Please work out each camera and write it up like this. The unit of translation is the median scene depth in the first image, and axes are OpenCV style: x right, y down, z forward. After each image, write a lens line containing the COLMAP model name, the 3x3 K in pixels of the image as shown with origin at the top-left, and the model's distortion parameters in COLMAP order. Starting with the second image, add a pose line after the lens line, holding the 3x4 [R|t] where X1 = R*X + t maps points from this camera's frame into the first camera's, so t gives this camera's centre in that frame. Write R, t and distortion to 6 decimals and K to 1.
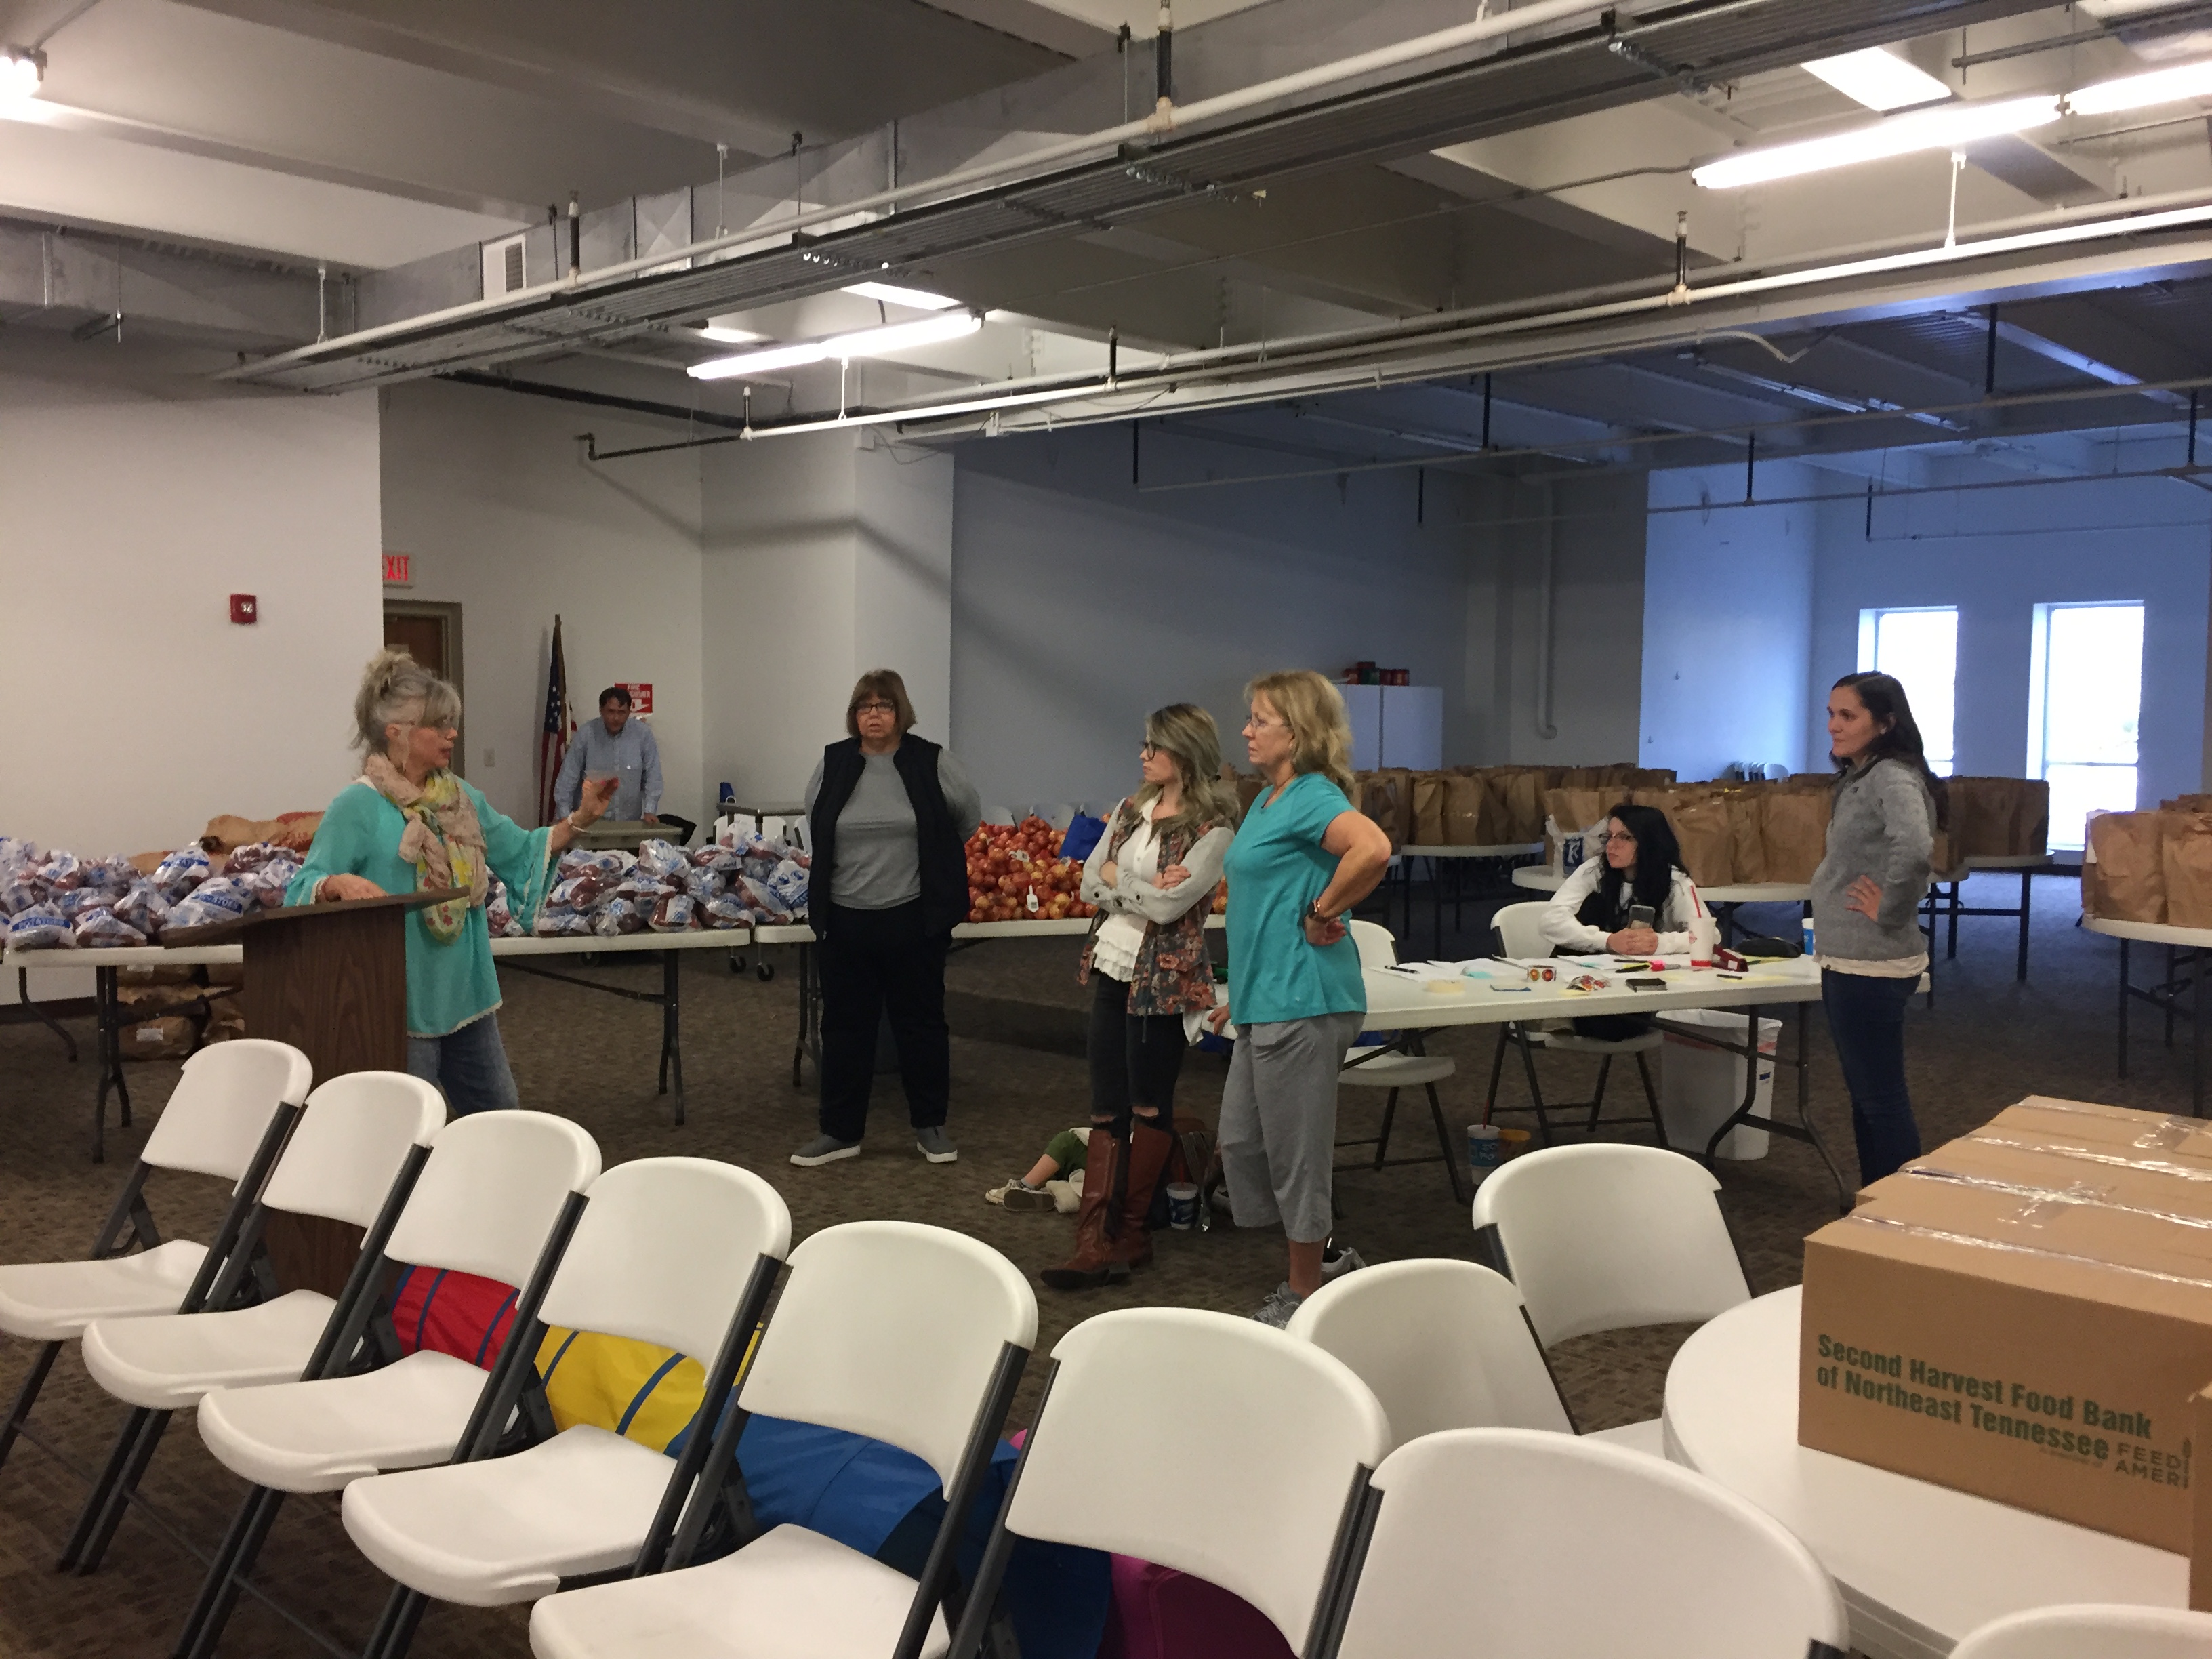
lens RADIAL K [[1890.1, 0, 1106.0], [0, 1890.1, 829.5], [0, 0, 1]] dist [0.085586, -0.110178]
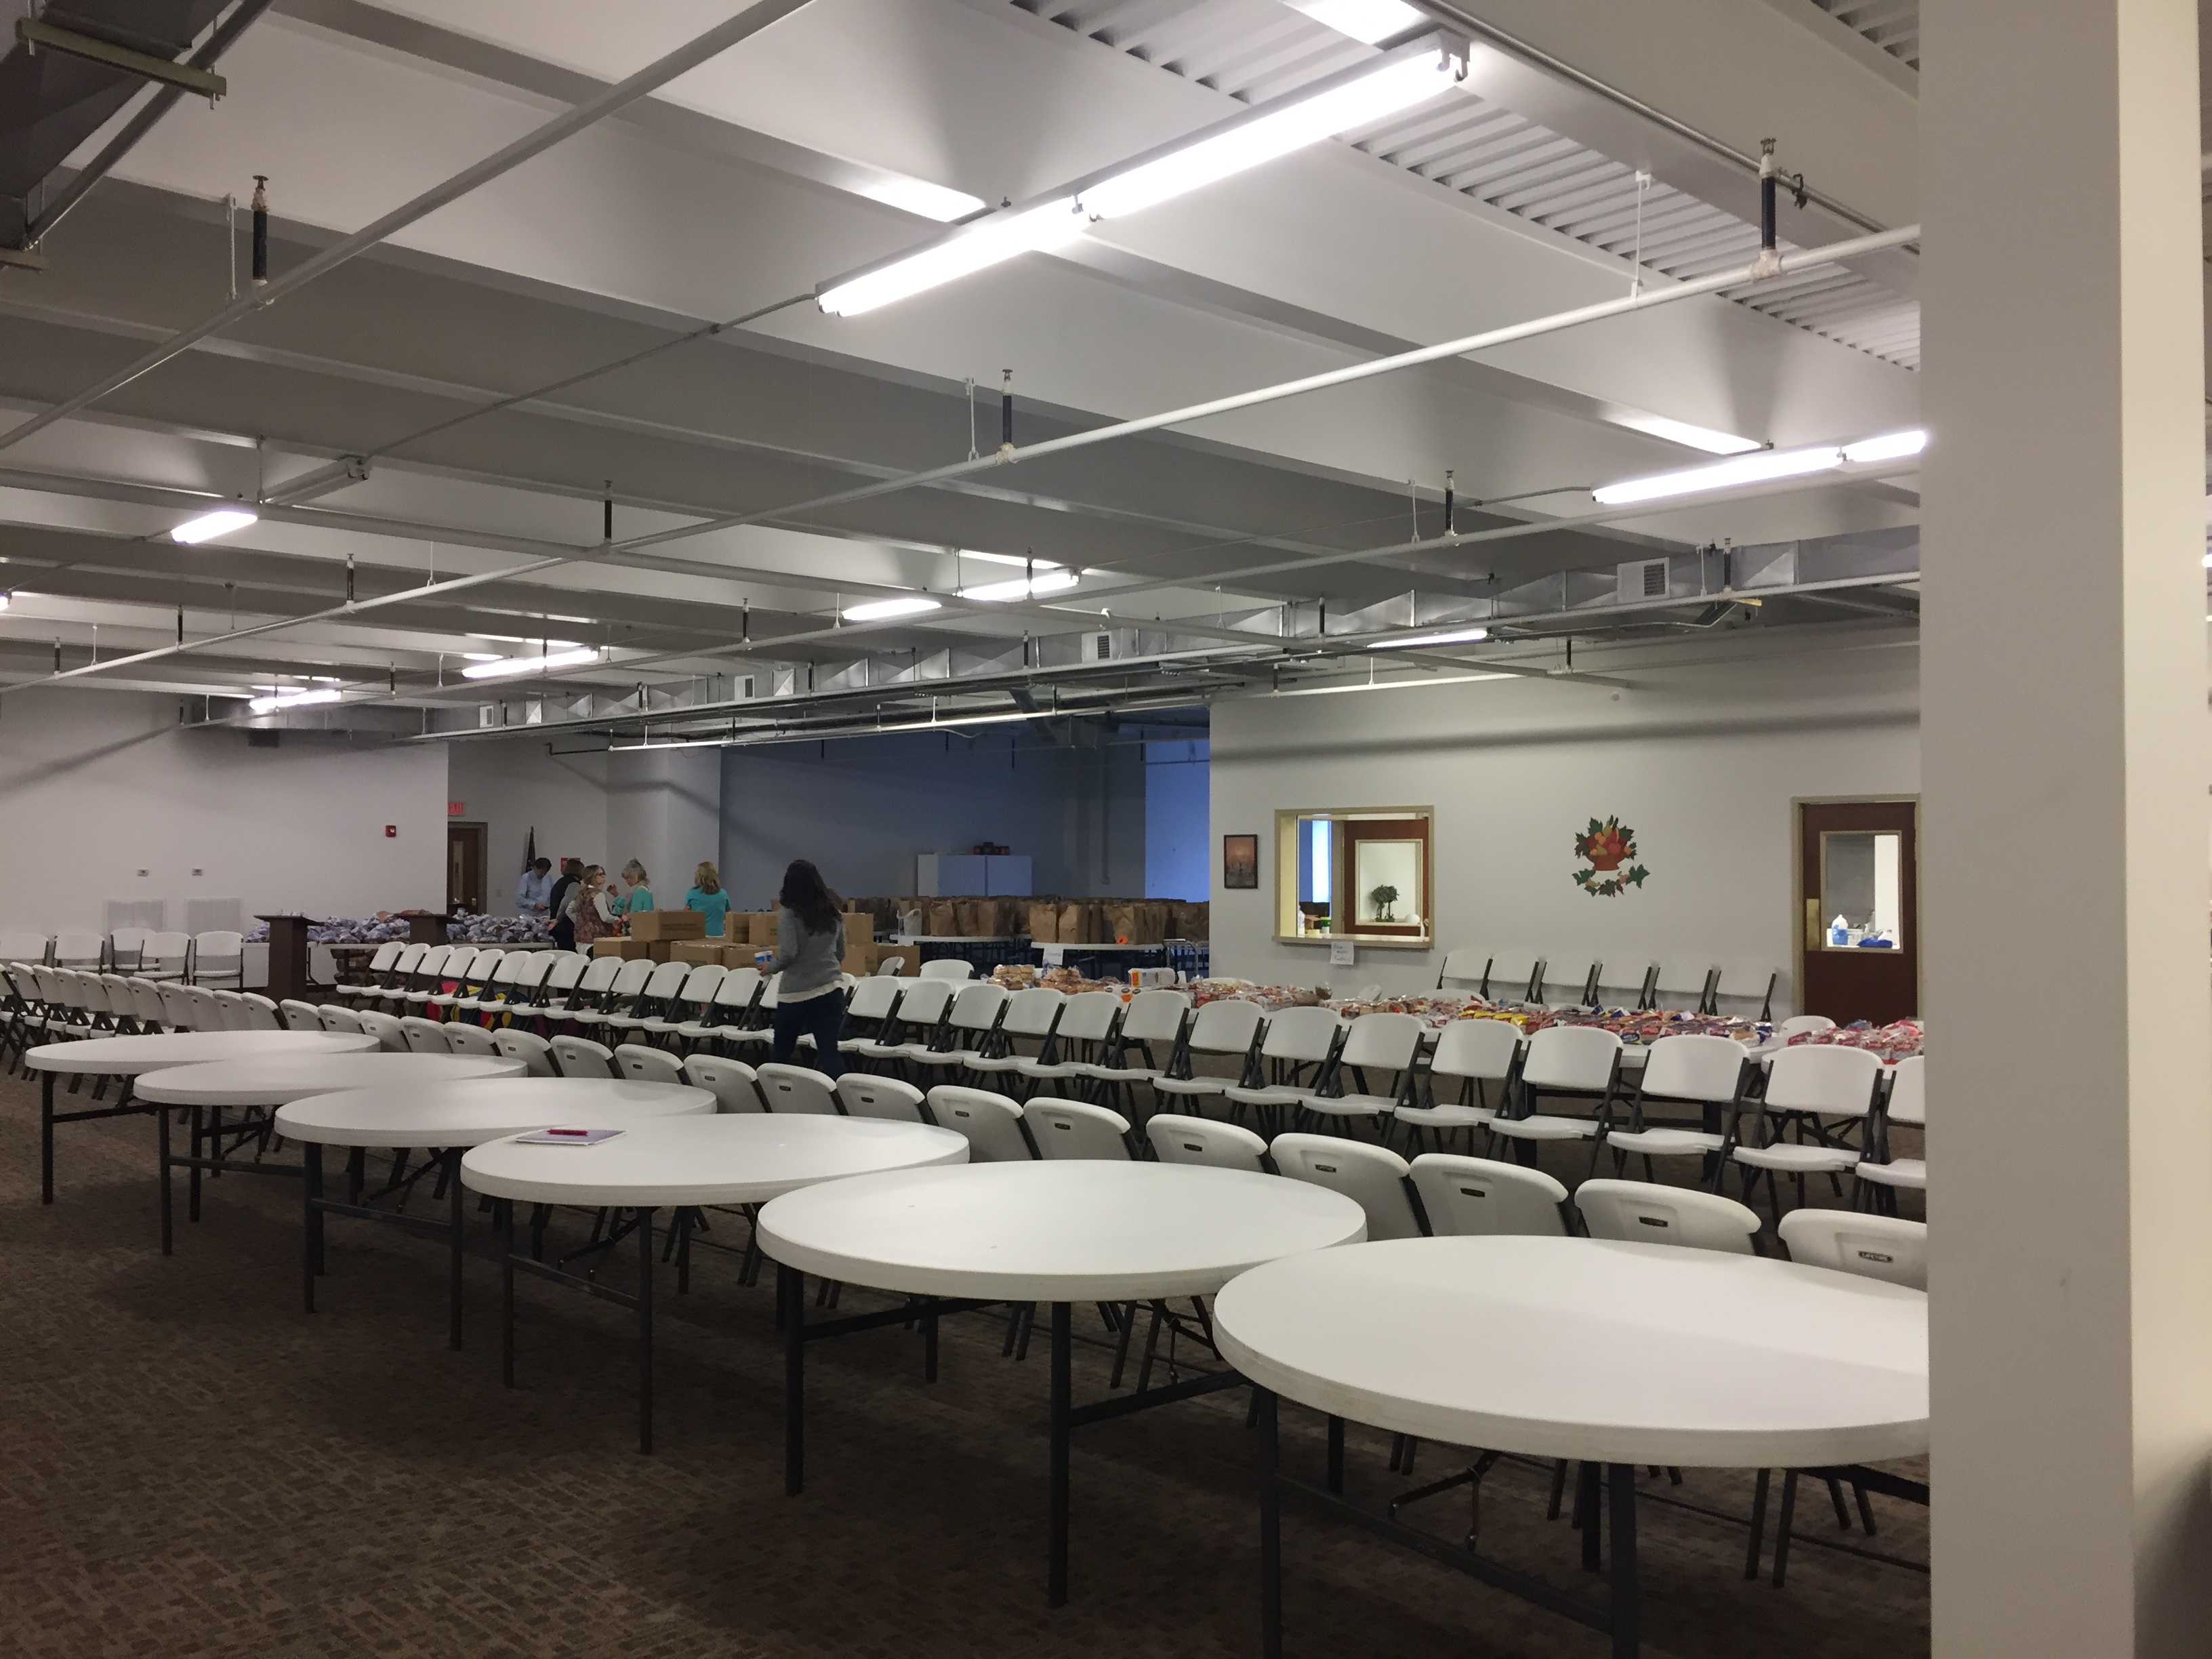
lens RADIAL K [[1902.6, 0, 1106.0], [0, 1902.6, 829.5], [0, 0, 1]] dist [0.117143, -0.232072]
pose [[0.998225, -0.004875, -0.059361, 0.572017], [-0.000083, 0.996530, -0.083232, 0.082921], [0.059561, 0.083089, 0.994761, -1.310189]]
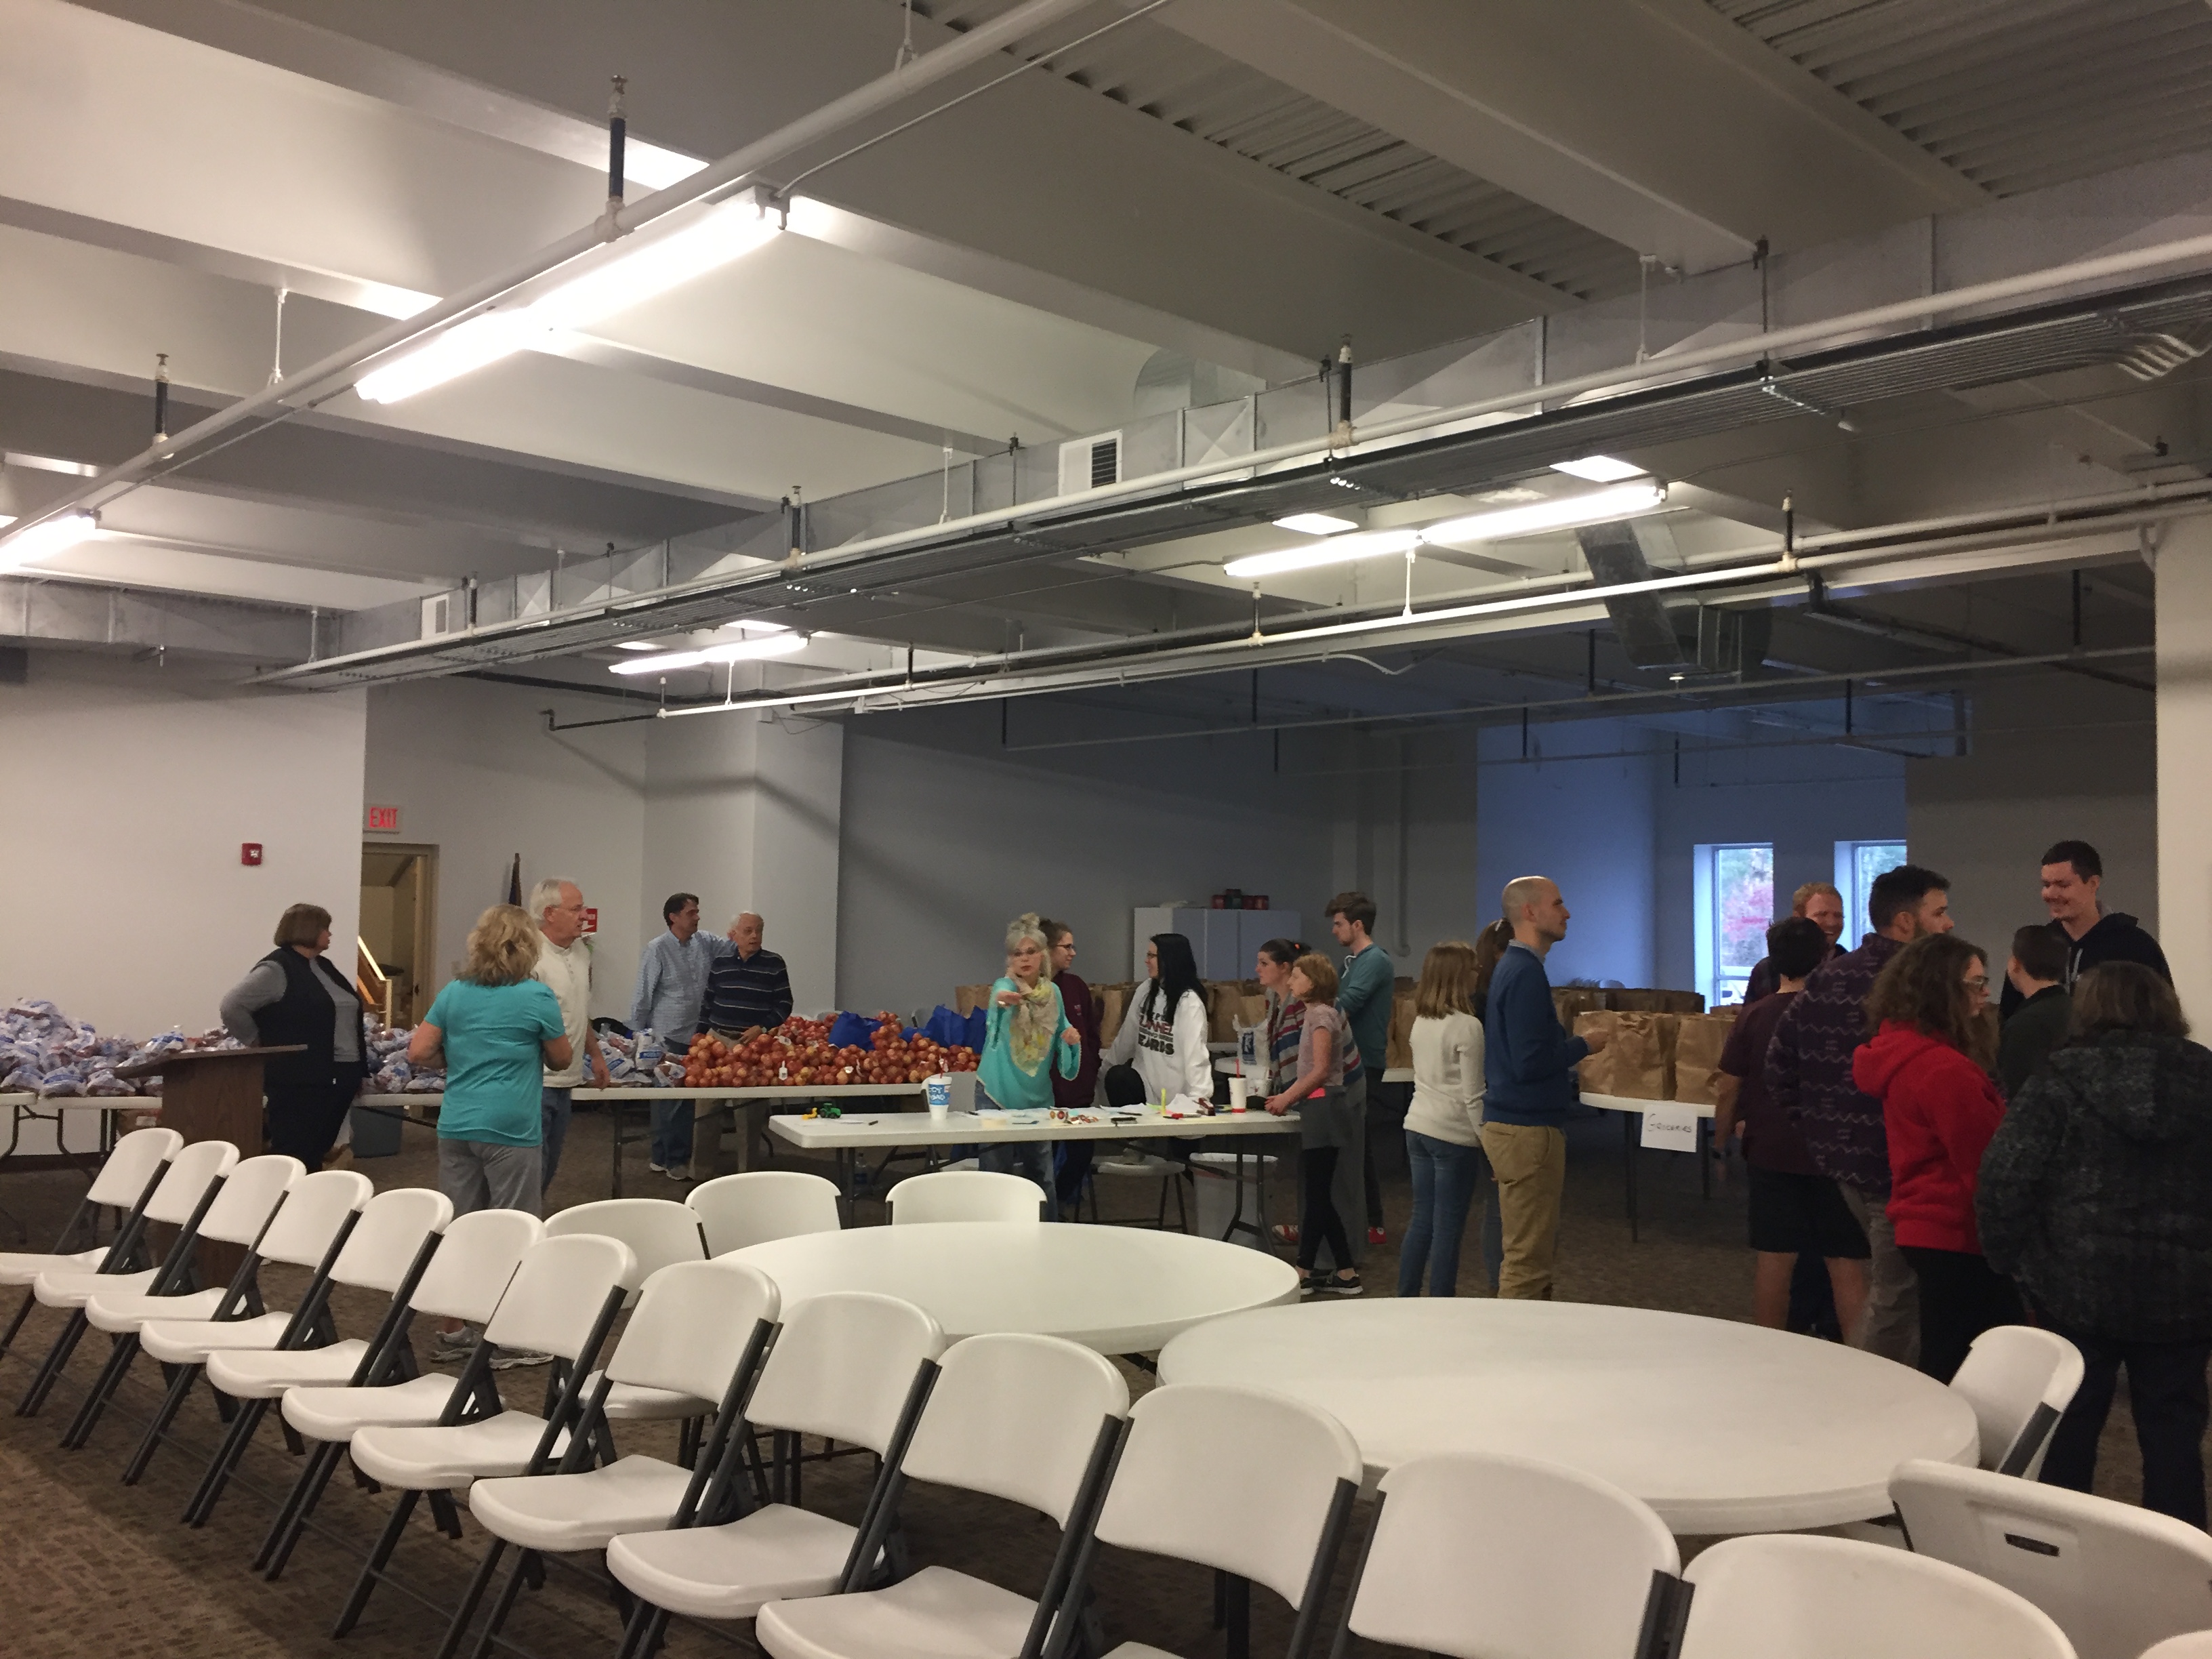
lens RADIAL K [[1899.4, 0, 1106.0], [0, 1899.4, 829.5], [0, 0, 1]] dist [0.086956, -0.085767]
pose [[0.998986, 0.001696, -0.045000, 0.177796], [-0.006800, 0.993511, -0.113528, 0.012743], [0.044516, 0.113719, 0.992515, -0.262342]]
